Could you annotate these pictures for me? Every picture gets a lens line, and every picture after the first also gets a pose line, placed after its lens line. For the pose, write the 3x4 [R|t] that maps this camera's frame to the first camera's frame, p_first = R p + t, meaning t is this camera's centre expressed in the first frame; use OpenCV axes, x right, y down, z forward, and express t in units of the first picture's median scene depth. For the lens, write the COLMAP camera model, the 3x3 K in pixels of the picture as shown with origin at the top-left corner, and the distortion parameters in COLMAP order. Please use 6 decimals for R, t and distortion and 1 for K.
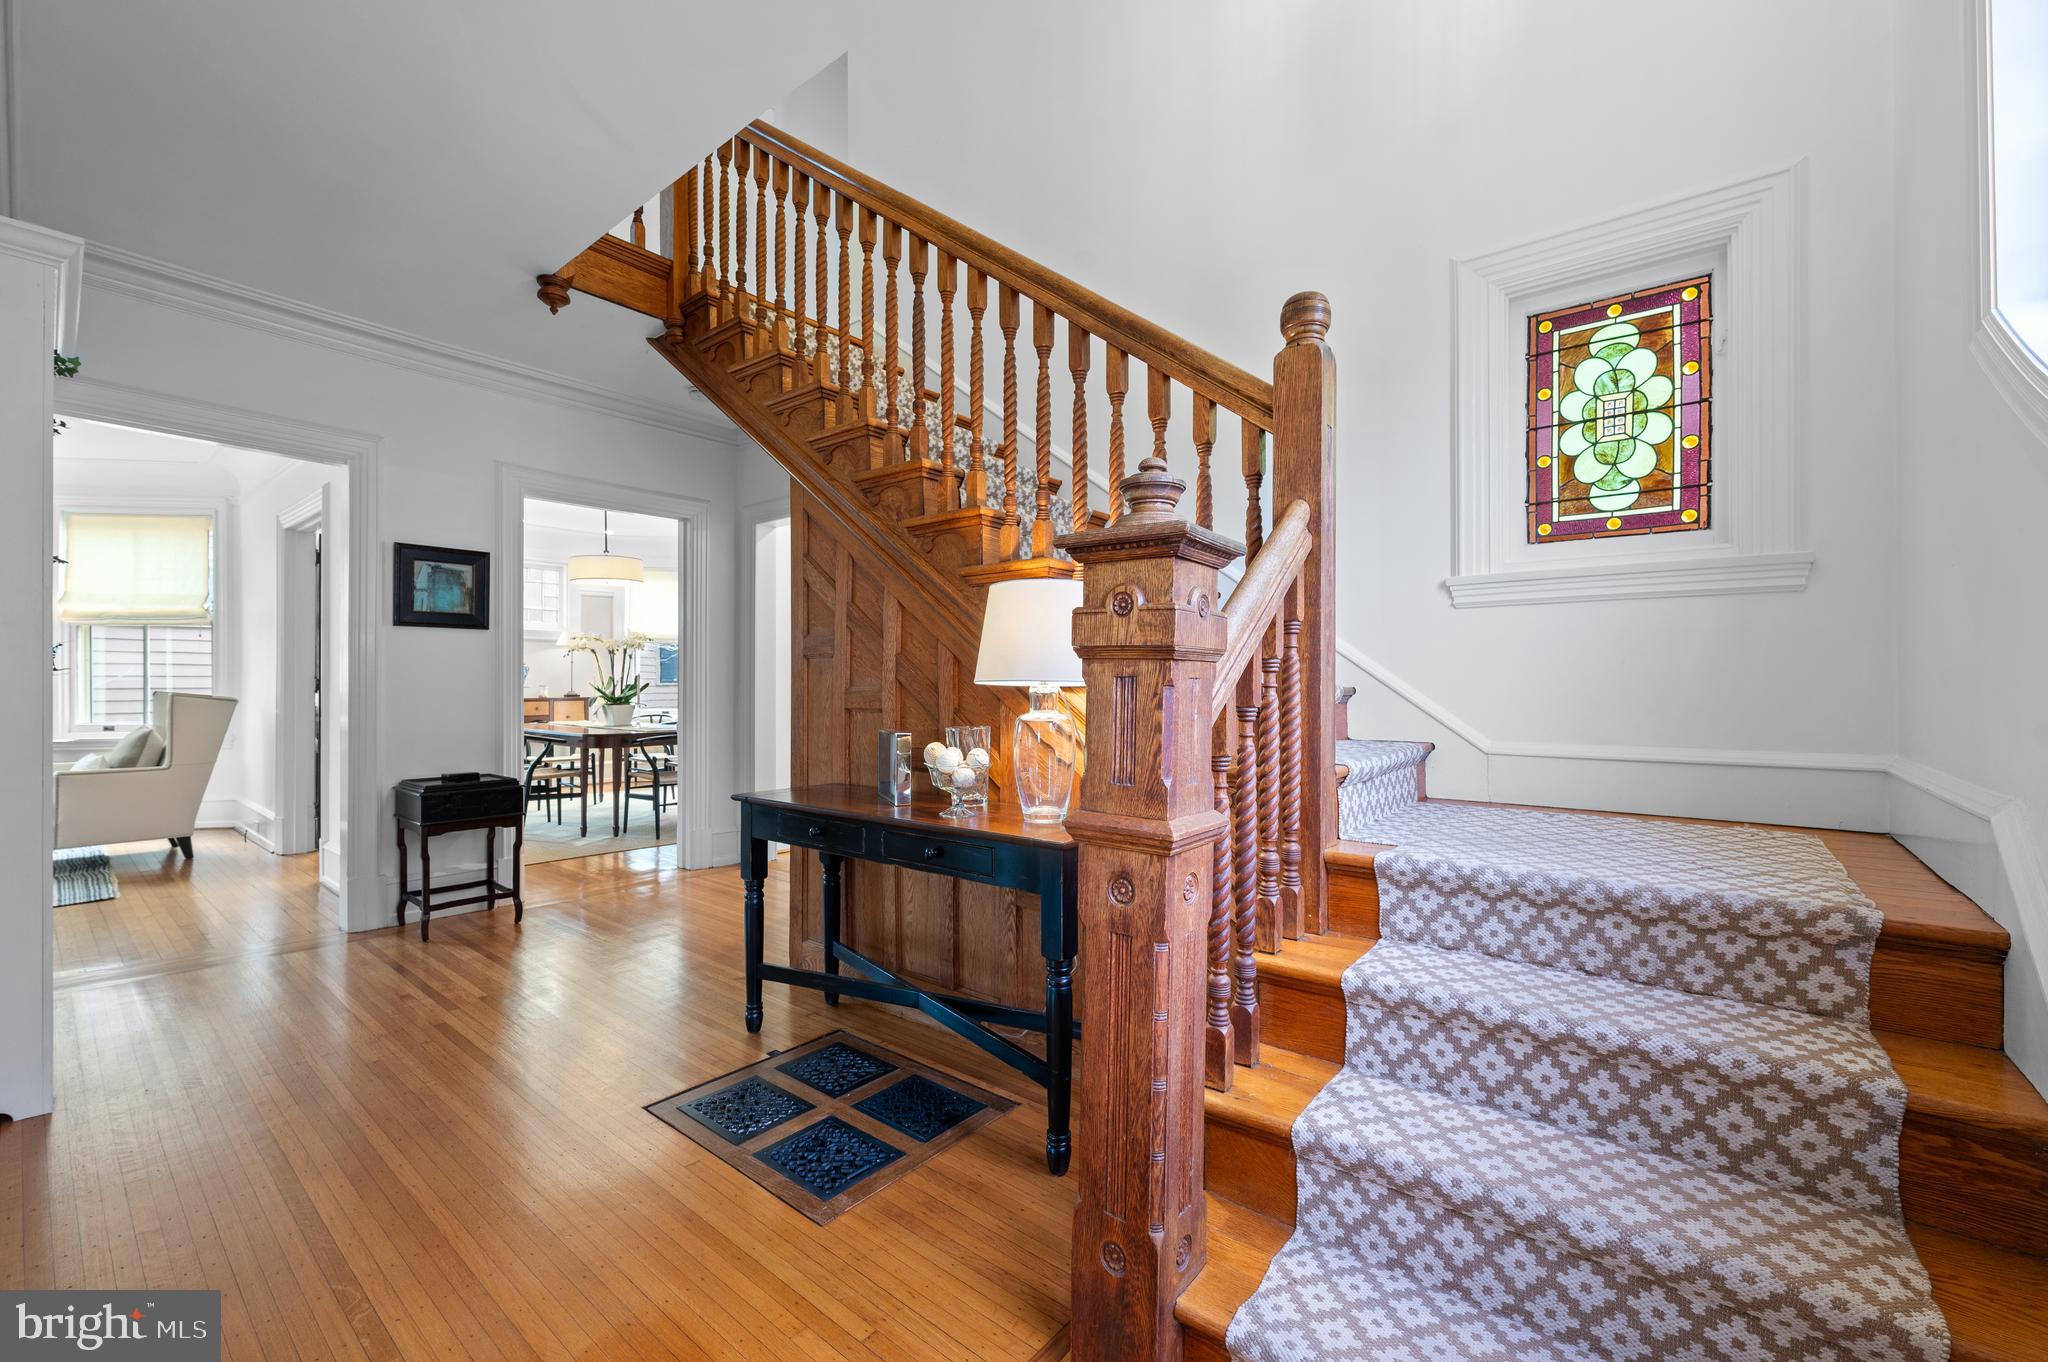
lens RADIAL K [[833.3, 0, 1027.6], [0, 833.3, 683.3], [0, 0, 1]] dist [-0.000642, 0.000743]
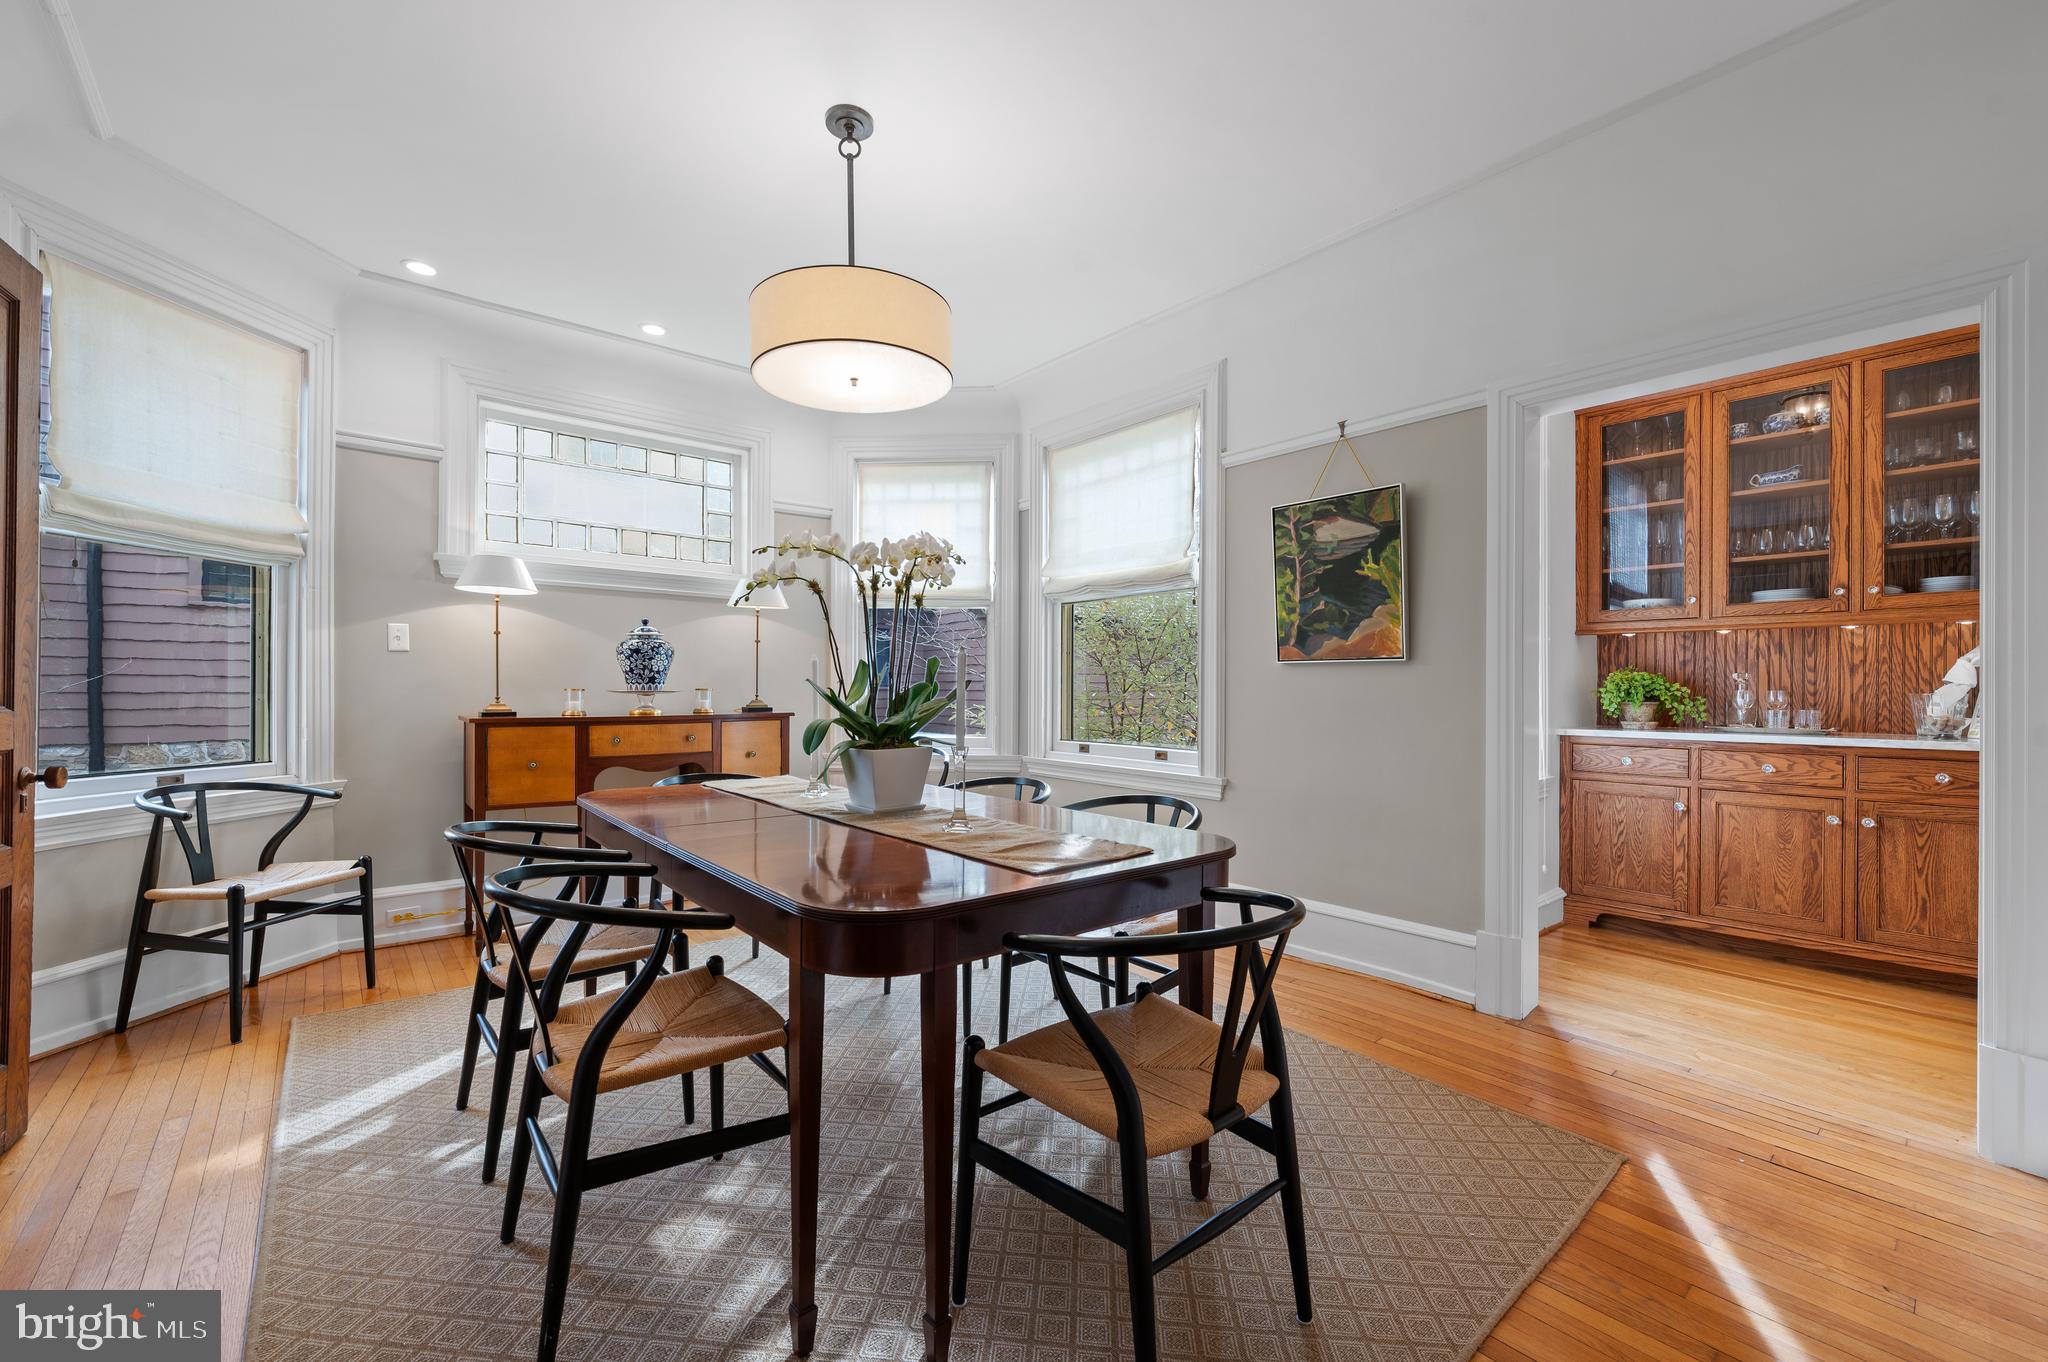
lens RADIAL K [[833.3, 0, 1019.4], [0, 833.3, 683.7], [0, 0, 1]] dist [-0.000642, 0.000743]
pose [[0.983478, 0.006825, -0.180900, -0.329288], [-0.007635, 0.999964, -0.003784, -0.000020], [0.180867, 0.005103, 0.983494, 0.587342]]
